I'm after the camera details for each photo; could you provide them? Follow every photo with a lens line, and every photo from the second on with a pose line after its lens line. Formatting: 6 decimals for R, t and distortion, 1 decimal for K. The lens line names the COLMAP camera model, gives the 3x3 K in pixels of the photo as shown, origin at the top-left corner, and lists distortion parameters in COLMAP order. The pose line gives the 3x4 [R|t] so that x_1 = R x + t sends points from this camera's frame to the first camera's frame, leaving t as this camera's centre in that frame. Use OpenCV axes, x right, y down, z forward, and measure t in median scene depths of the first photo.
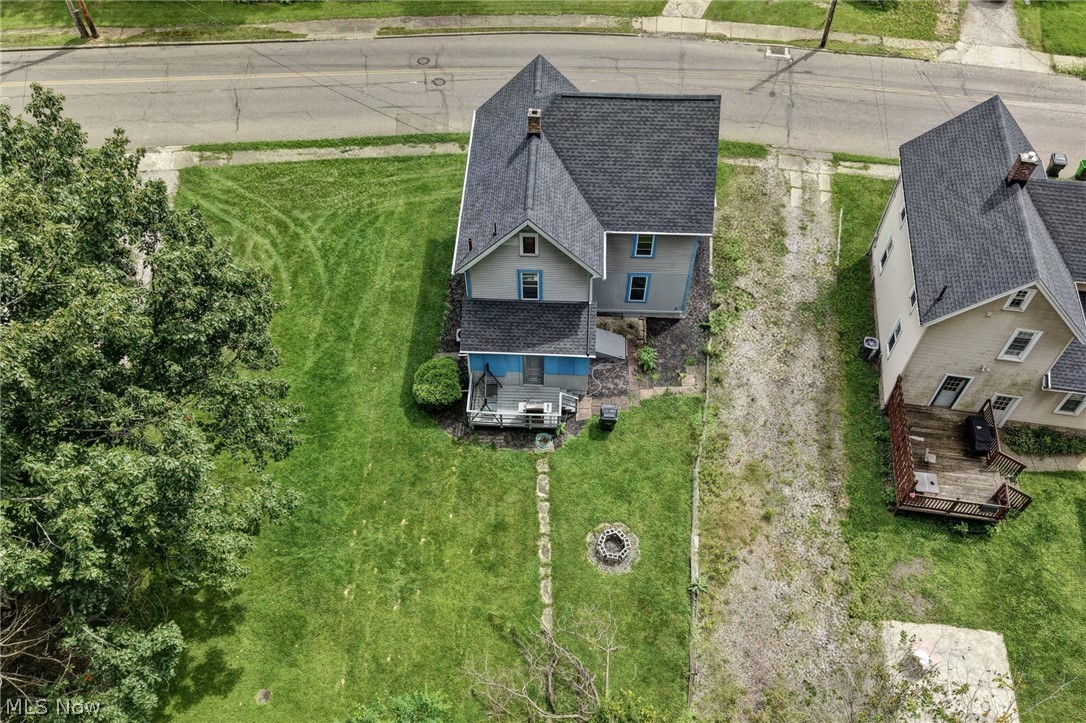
lens RADIAL K [[881.3, 0, 534.7], [0, 881.3, 359.1], [0, 0, 1]] dist [-0.028544, 0.005455]
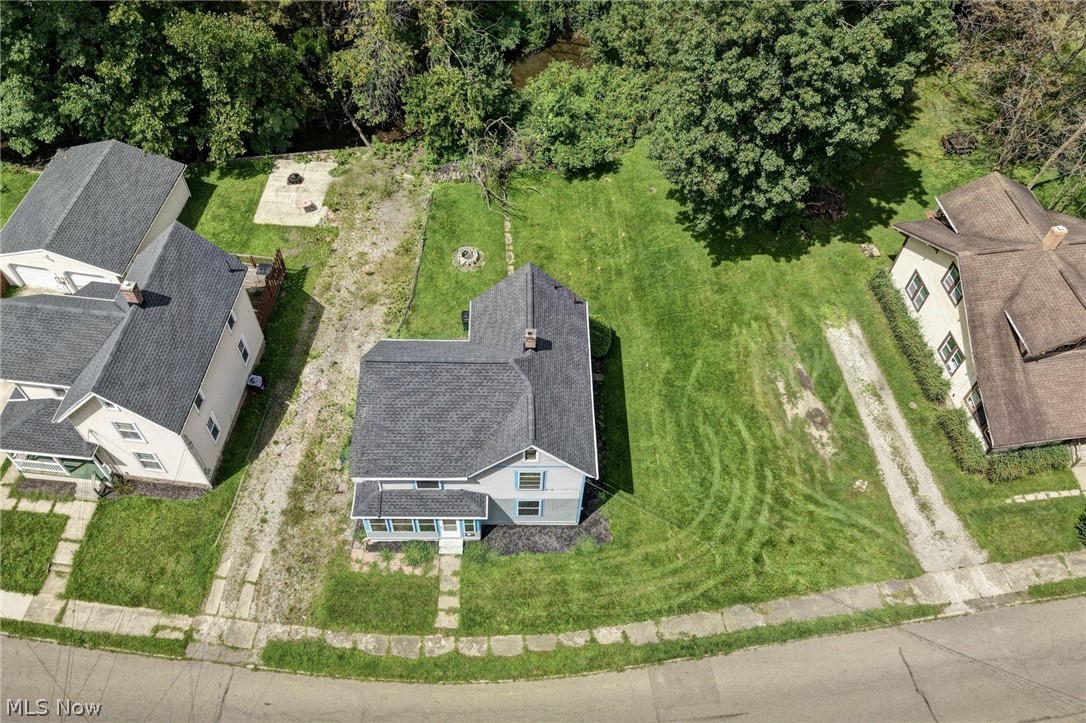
lens RADIAL K [[881.3, 0, 540.3], [0, 881.3, 363.6], [0, 0, 1]] dist [-0.028544, 0.005455]
pose [[-0.998071, 0.042517, -0.045231, 0.035728], [-0.055281, -0.277268, 0.959201, -1.332528], [0.028241, 0.959851, 0.279084, 0.691588]]
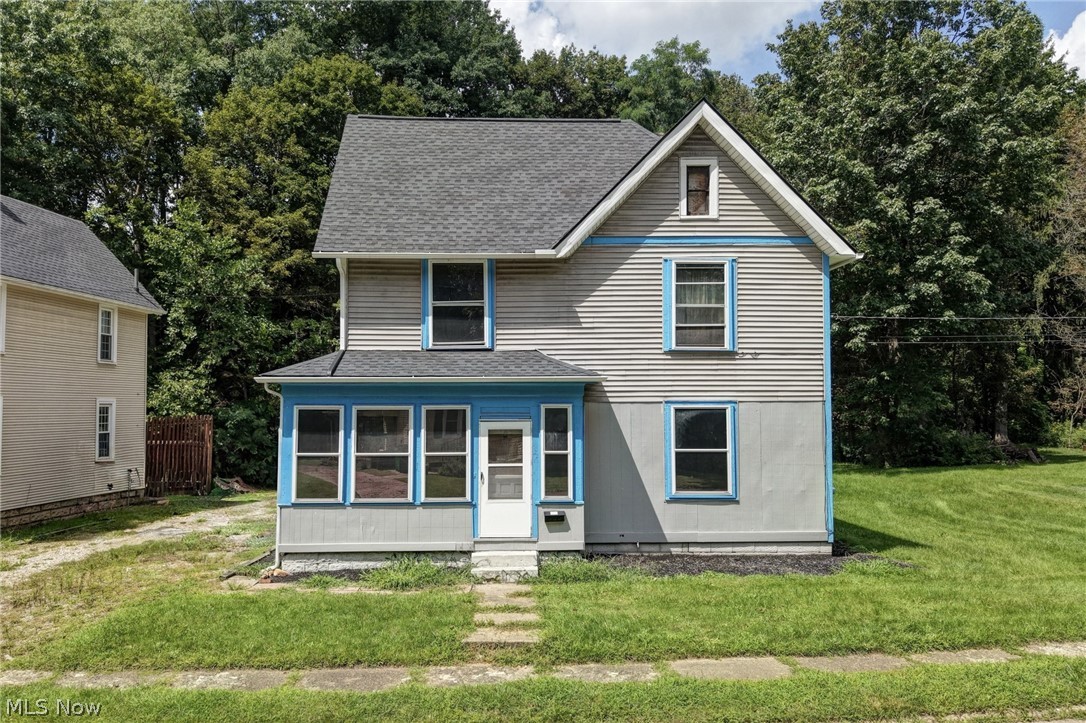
lens RADIAL K [[881.3, 0, 534.1], [0, 881.3, 360.6], [0, 0, 1]] dist [-0.028544, 0.005455]
pose [[-0.995392, 0.014989, -0.094706, 0.140014], [-0.063226, 0.639948, 0.765812, -0.630569], [0.072086, 0.768272, -0.636052, 1.471780]]
